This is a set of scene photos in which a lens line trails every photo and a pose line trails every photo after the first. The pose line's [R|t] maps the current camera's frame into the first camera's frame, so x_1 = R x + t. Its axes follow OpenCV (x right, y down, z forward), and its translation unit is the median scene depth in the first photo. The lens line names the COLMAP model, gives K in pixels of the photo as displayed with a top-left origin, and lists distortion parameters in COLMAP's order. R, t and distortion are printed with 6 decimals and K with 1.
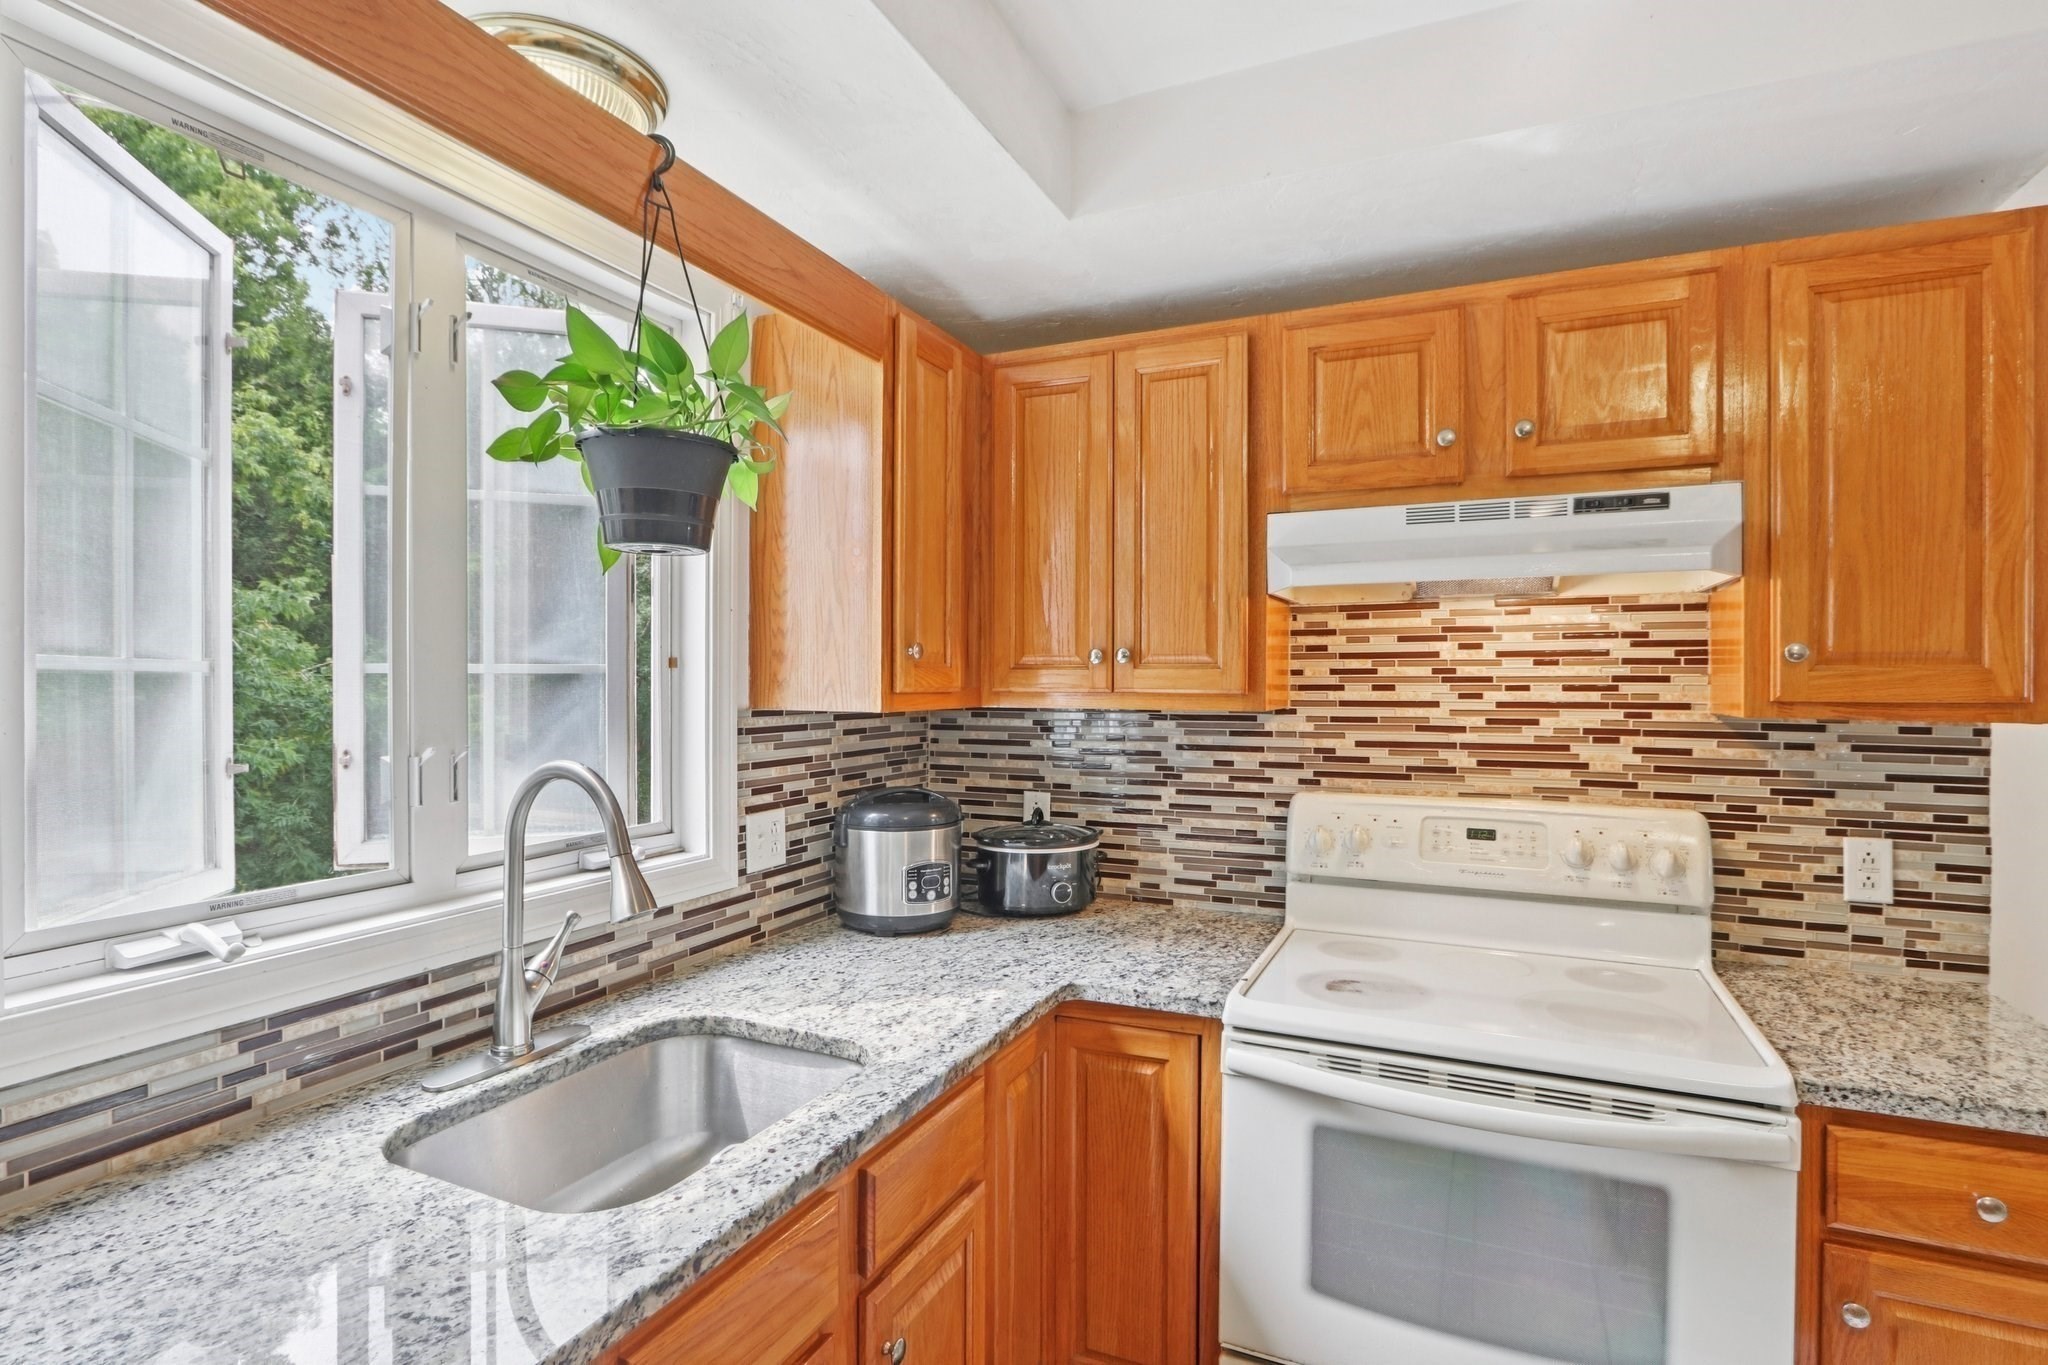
lens RADIAL K [[998.6, 0, 968.4], [0, 998.6, 673.2], [0, 0, 1]] dist [-0.002622, -0.004482]
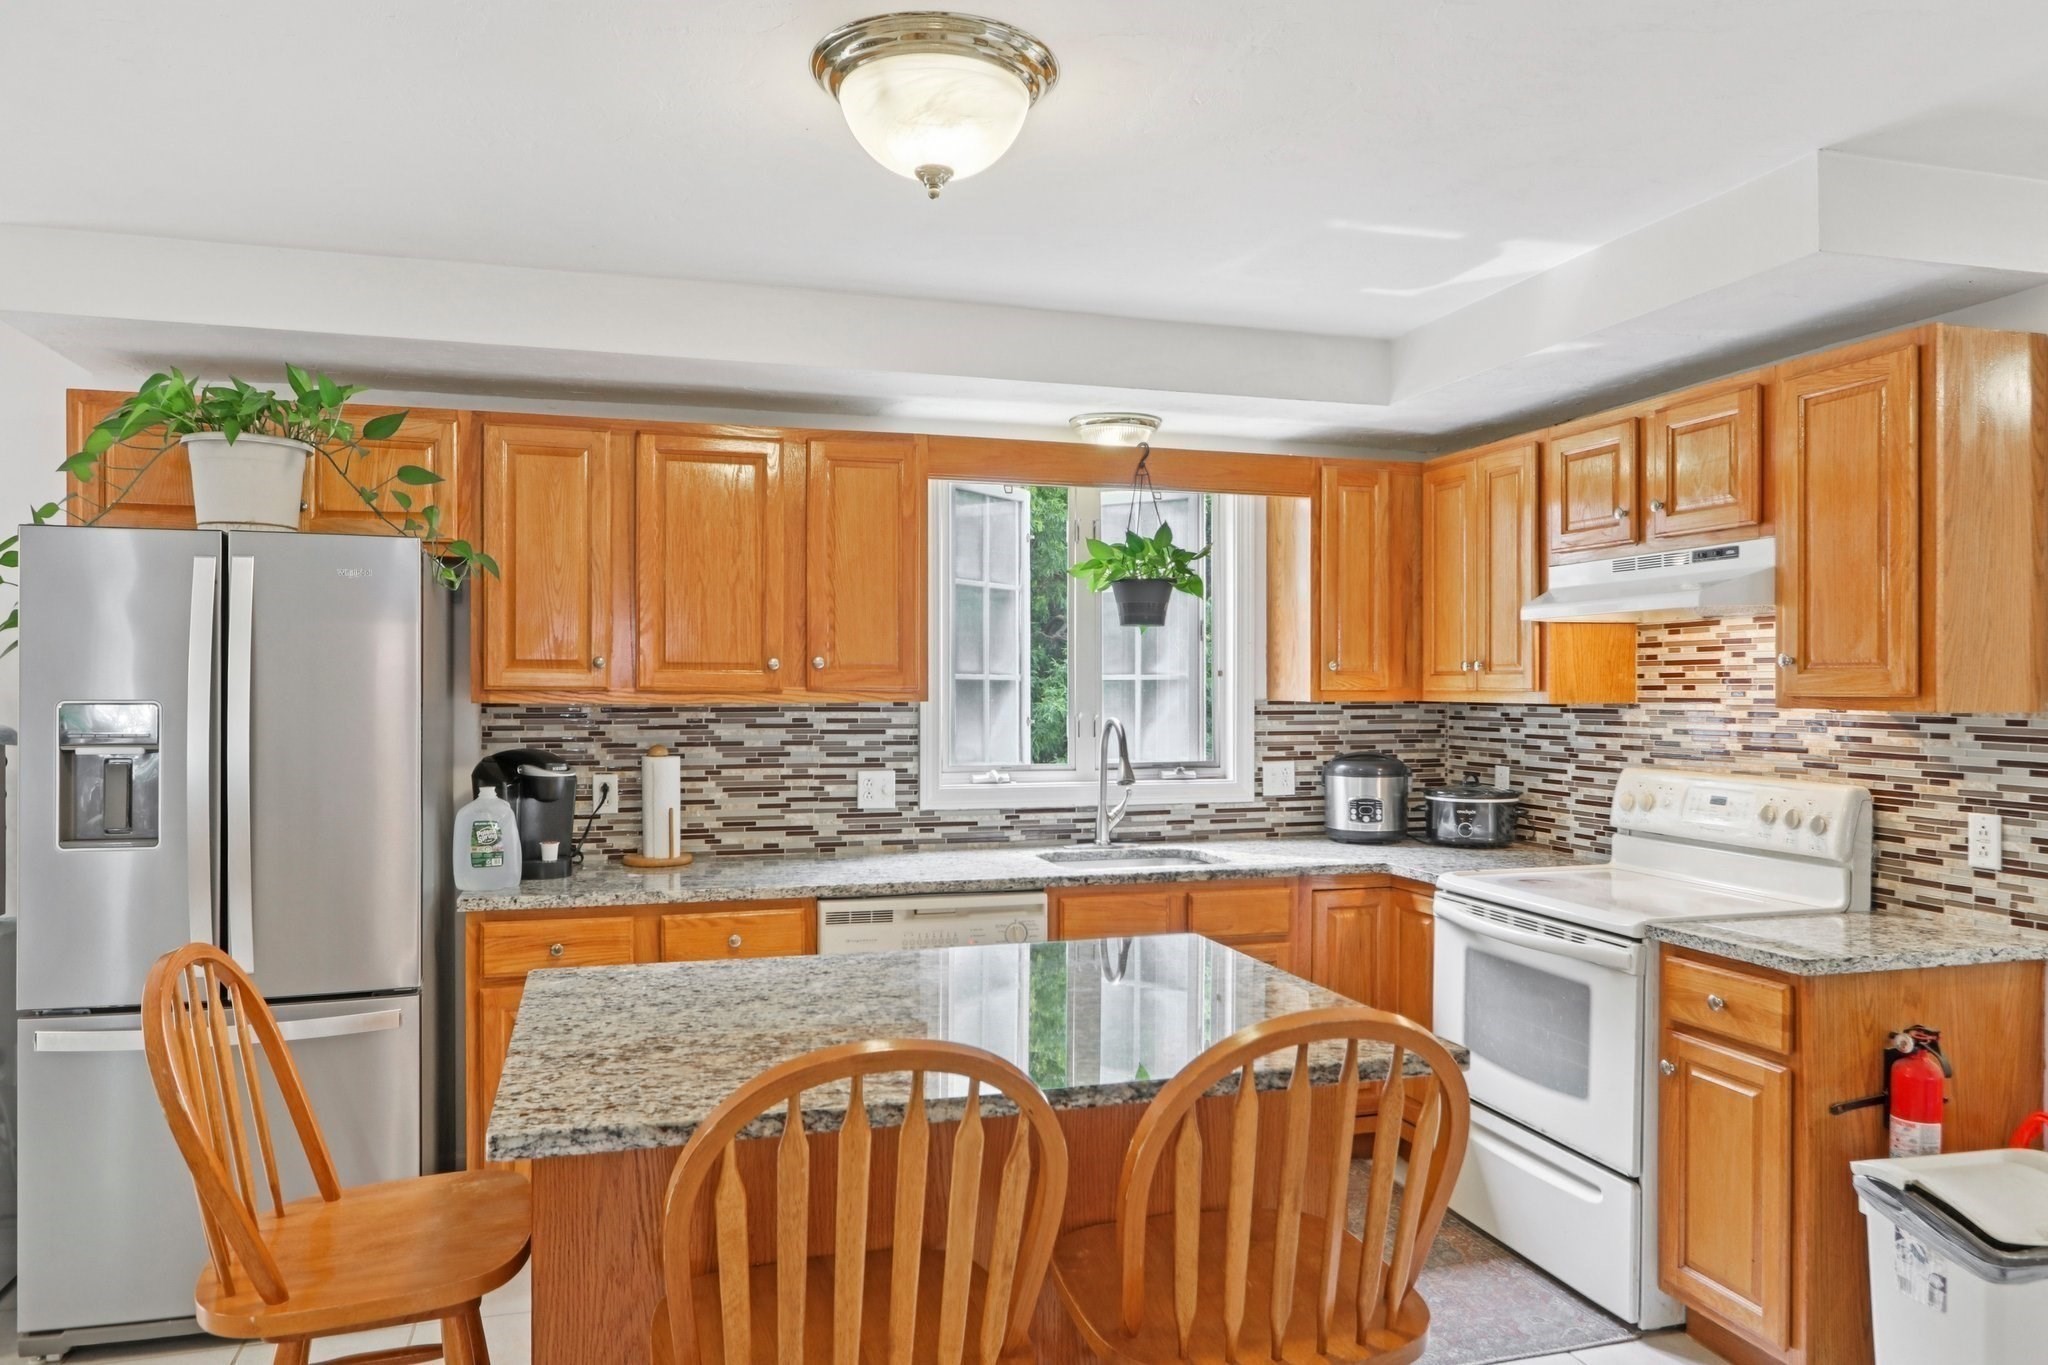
lens RADIAL K [[1419.1, 0, 995.6], [0, 1419.1, 750.3], [0, 0, 1]] dist [-0.005046, 0.016563]
pose [[0.647513, 0.034302, -0.761282, 1.377845], [0.003177, 0.998856, 0.047709, 0.005619], [0.762047, -0.033311, 0.646664, -0.953824]]
